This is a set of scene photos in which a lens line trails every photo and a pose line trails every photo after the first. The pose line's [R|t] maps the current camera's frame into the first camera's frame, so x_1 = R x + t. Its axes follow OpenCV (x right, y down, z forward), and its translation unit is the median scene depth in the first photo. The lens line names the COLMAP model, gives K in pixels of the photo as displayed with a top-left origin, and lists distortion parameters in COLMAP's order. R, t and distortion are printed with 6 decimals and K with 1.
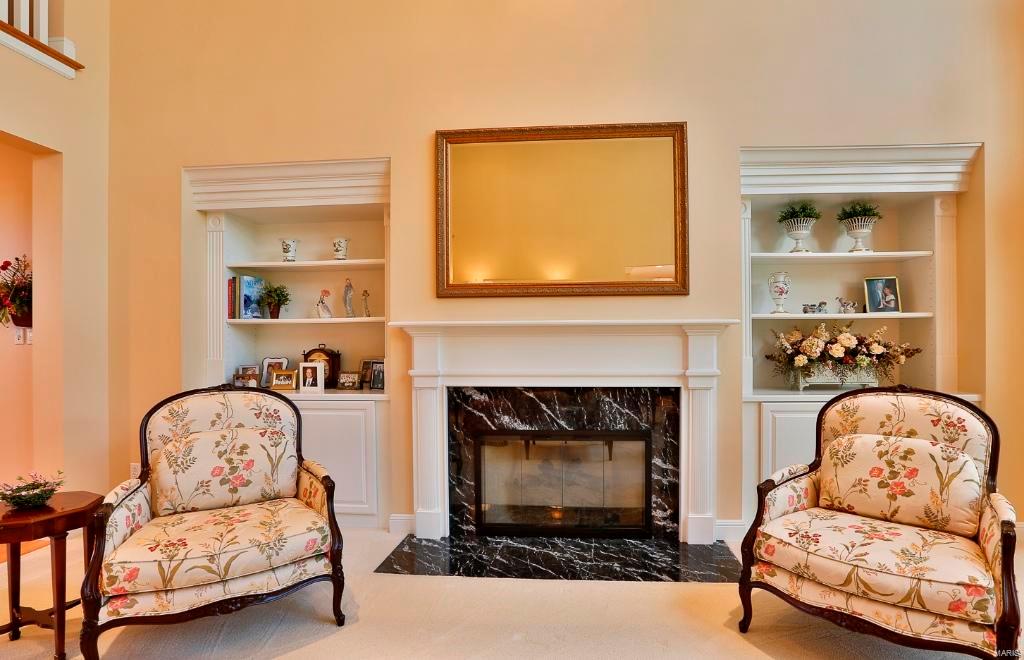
lens RADIAL K [[521.6, 0, 546.6], [0, 521.6, 341.1], [0, 0, 1]] dist [-0.048912, 0.020896]
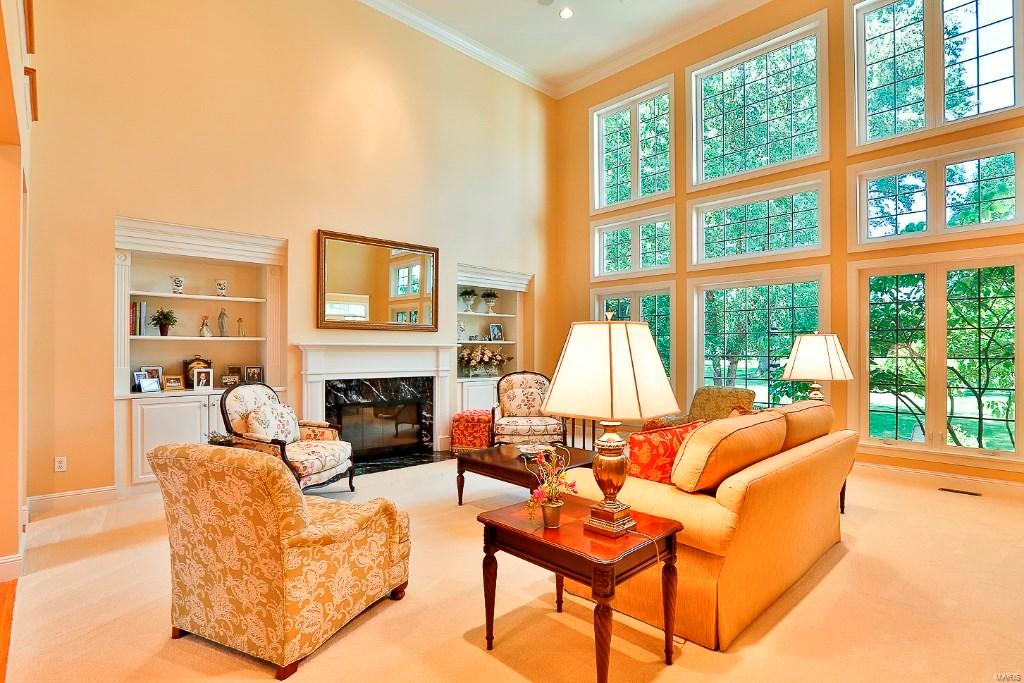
lens RADIAL K [[518.4, 0, 512.0], [0, 518.4, 341.5], [0, 0, 1]] dist [-0.005419, 0.000169]
pose [[0.678299, 0.019068, 0.734539, -1.019977], [-0.006712, 0.999782, -0.019756, -0.010356], [-0.734756, 0.008471, 0.678279, -0.609818]]
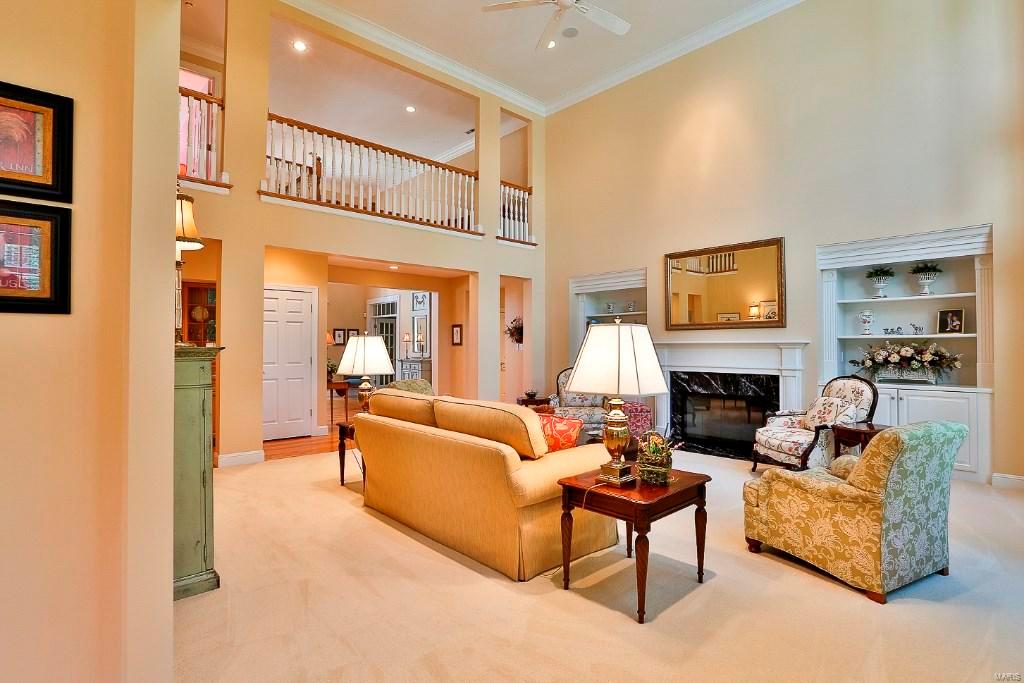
lens RADIAL K [[518.4, 0, 512.0], [0, 518.4, 341.5], [0, 0, 1]] dist [-0.005419, 0.000169]
pose [[0.736756, -0.002818, -0.676153, 0.793813], [0.002317, 0.999996, -0.001643, -0.034955], [0.676155, -0.000356, 0.736759, -1.055257]]
